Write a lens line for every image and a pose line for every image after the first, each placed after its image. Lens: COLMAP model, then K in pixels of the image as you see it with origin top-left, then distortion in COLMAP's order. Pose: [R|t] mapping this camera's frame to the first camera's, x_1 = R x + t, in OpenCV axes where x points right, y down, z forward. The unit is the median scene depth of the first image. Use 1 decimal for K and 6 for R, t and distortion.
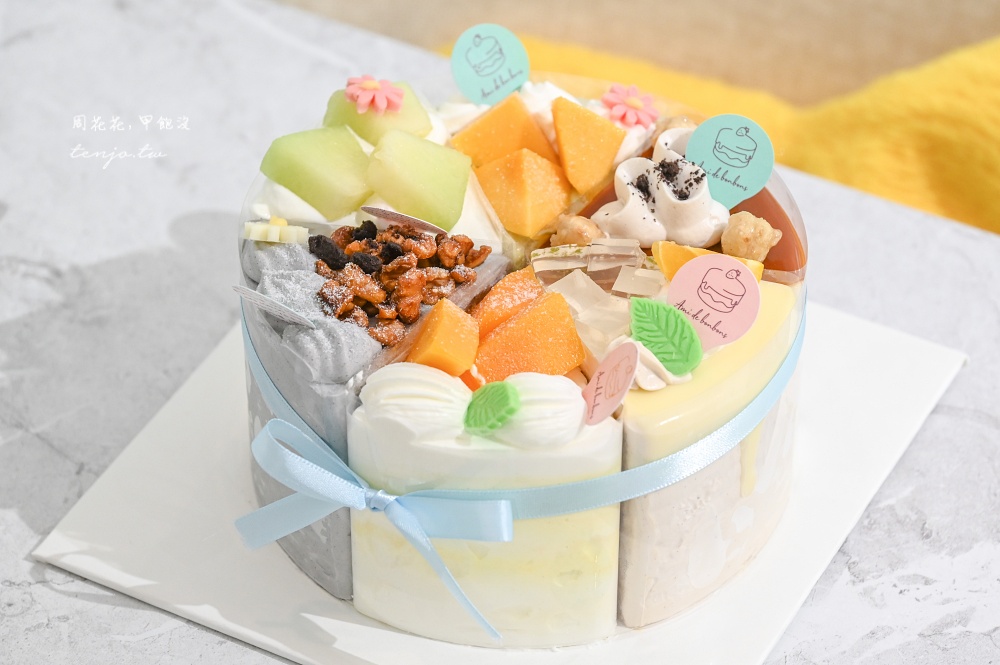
lens RADIAL K [[3397.5, 0, 497.7], [0, 3397.5, 332.1], [0, 0, 1]] dist [0.152972, 0.000000]
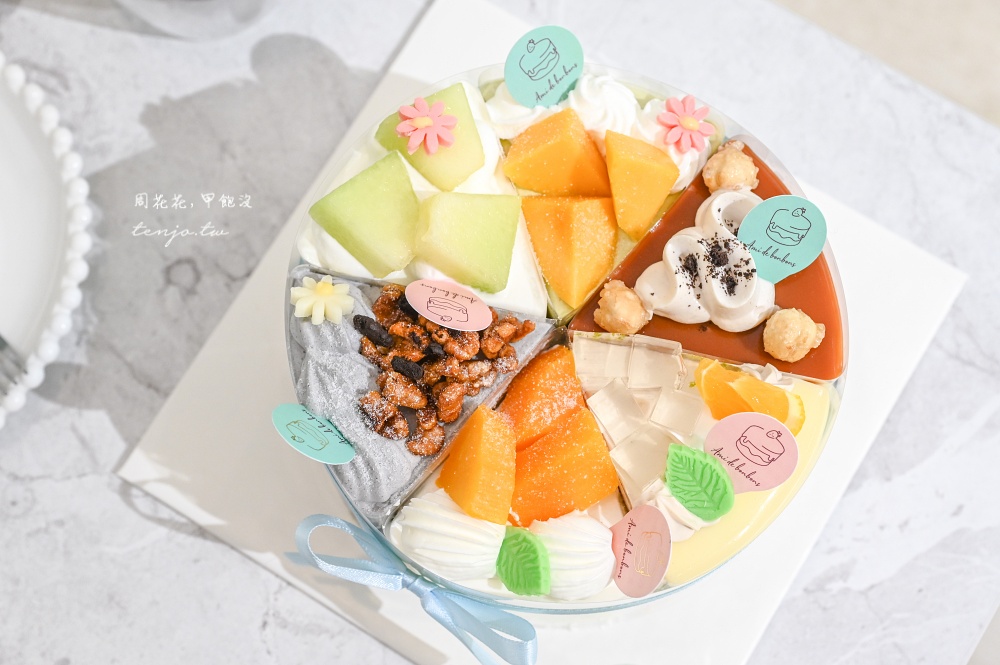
lens RADIAL K [[1652.2, 0, 506.8], [0, 1652.2, 334.4], [0, 0, 1]] dist [0.022451, 0.000000]
pose [[0.998458, 0.055037, -0.007308, -0.006607], [-0.041152, 0.821995, 0.568006, -0.304674], [0.037269, -0.566829, 0.822992, 0.601315]]
